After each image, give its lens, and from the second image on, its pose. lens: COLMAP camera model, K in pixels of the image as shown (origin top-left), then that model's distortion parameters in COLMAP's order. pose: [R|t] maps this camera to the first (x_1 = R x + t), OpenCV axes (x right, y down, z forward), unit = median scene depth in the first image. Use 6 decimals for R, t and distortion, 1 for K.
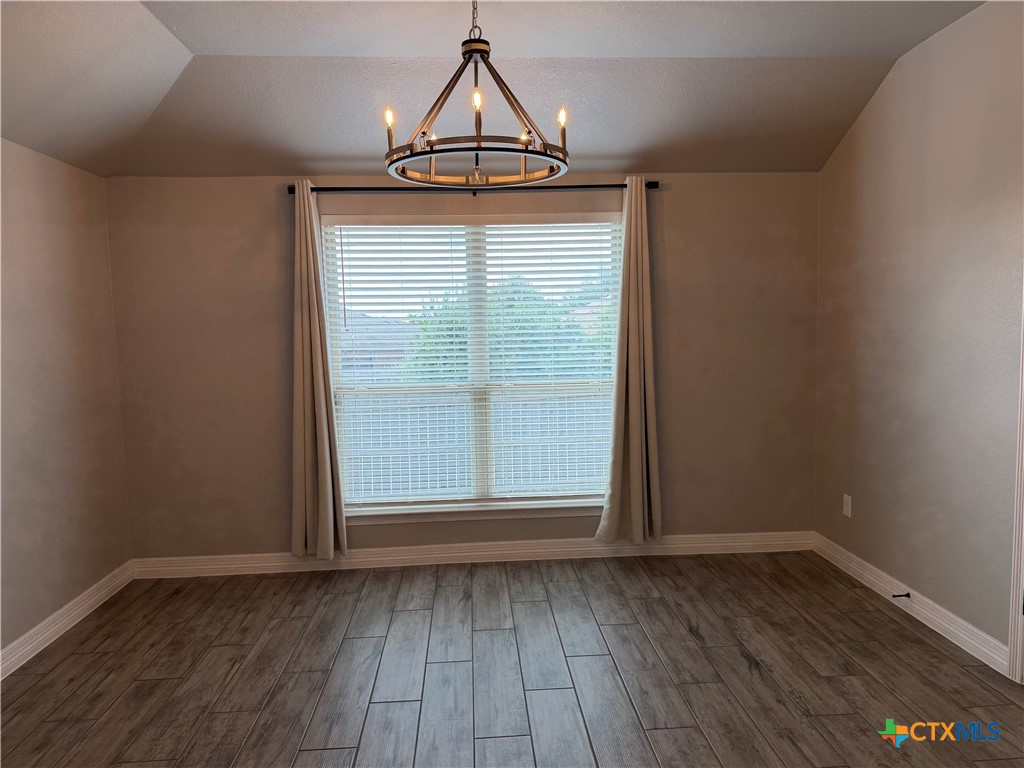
lens RADIAL K [[719.9, 0, 514.7], [0, 719.9, 402.9], [0, 0, 1]] dist [0.082471, -0.102017]
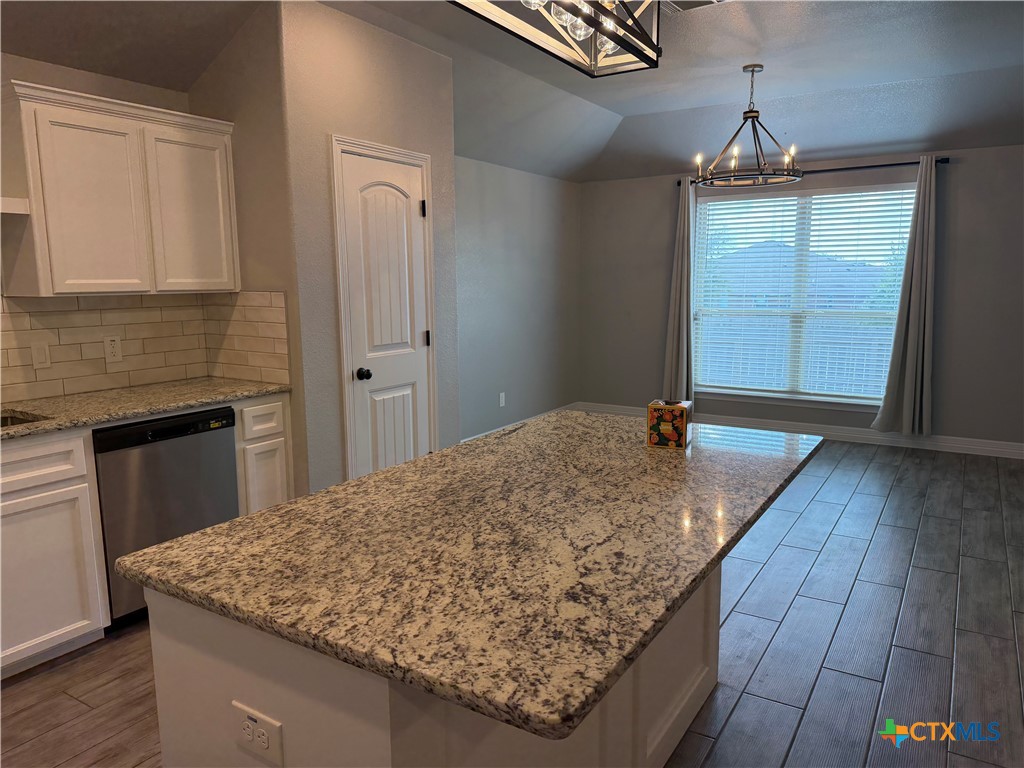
lens RADIAL K [[719.9, 0, 513.7], [0, 719.9, 388.4], [0, 0, 1]] dist [0.082471, -0.102017]
pose [[0.813050, 0.101990, -0.573190, 0.351231], [-0.070529, 0.994540, 0.076920, 0.057613], [0.577906, -0.022113, 0.815804, -0.511950]]
